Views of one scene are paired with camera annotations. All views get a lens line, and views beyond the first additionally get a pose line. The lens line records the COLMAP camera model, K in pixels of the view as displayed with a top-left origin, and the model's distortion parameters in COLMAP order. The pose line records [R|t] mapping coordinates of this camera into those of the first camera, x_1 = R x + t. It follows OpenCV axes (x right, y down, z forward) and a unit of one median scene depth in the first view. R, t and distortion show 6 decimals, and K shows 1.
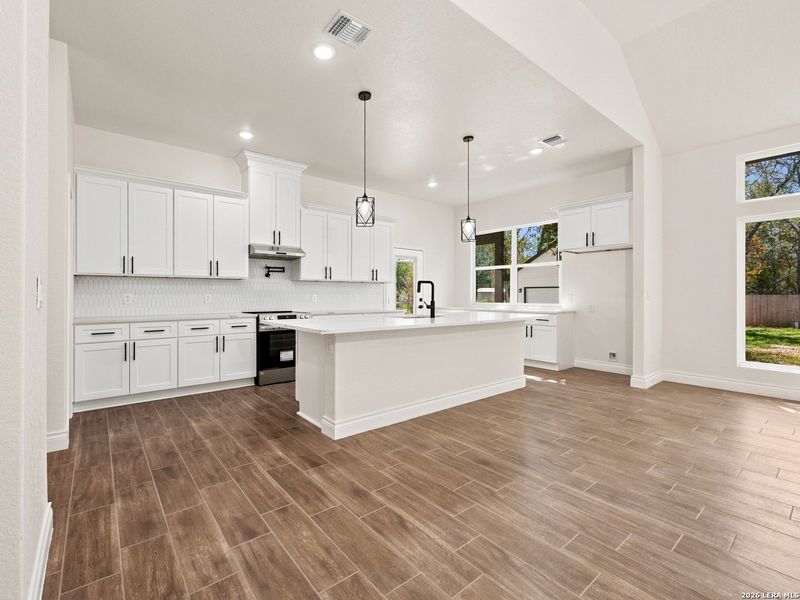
lens RADIAL K [[362.6, 0, 357.5], [0, 362.6, 294.3], [0, 0, 1]] dist [0.001225, 0.000203]
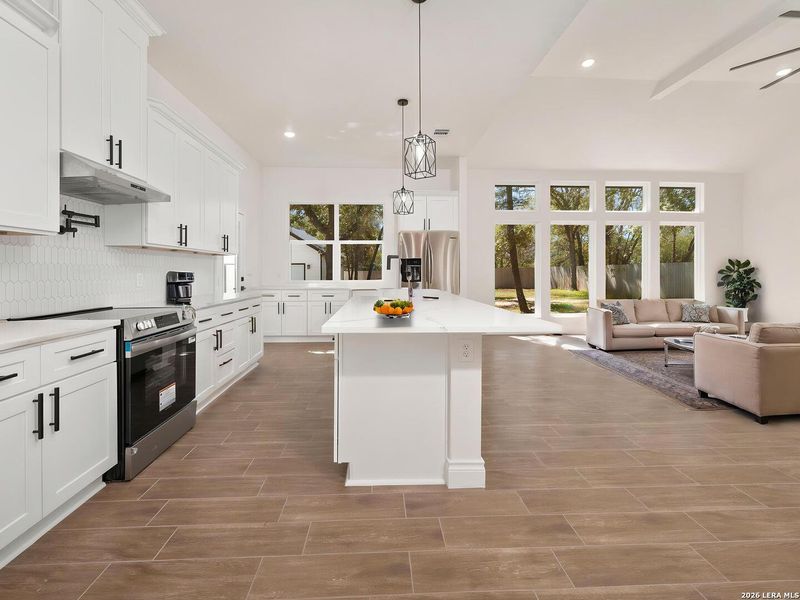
lens RADIAL K [[367.8, 0, 396.9], [0, 367.8, 271.3], [0, 0, 1]] dist [0.000732, 0.000622]
pose [[0.549393, -0.001969, 0.835562, -0.460560], [0.000839, 0.999998, 0.001804, -0.003093], [-0.835564, -0.000290, 0.549393, 0.477971]]
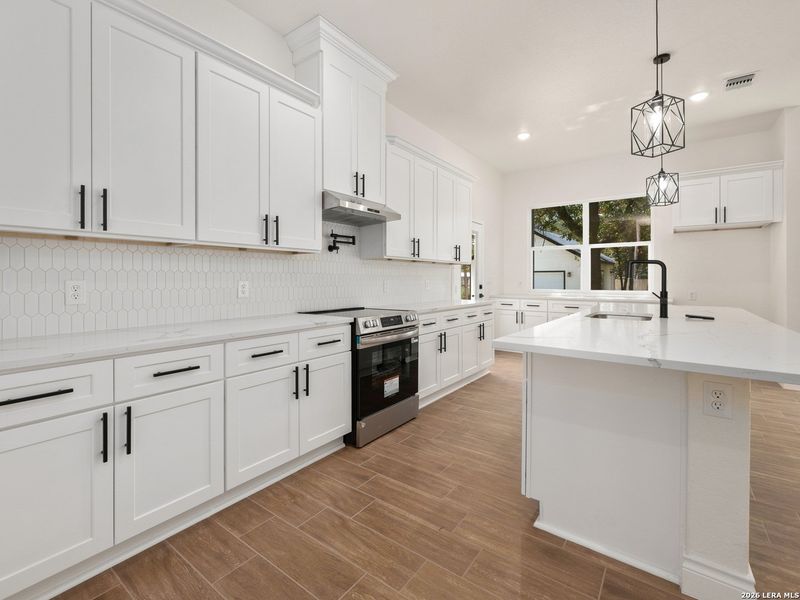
lens RADIAL K [[373.2, 0, 395.5], [0, 373.2, 279.1], [0, 0, 1]] dist [0.001485, 0.000446]
pose [[0.954894, 0.000644, 0.296946, -0.381180], [-0.001022, 0.999999, 0.001119, -0.003574], [-0.296945, -0.001372, 0.954894, 0.442430]]
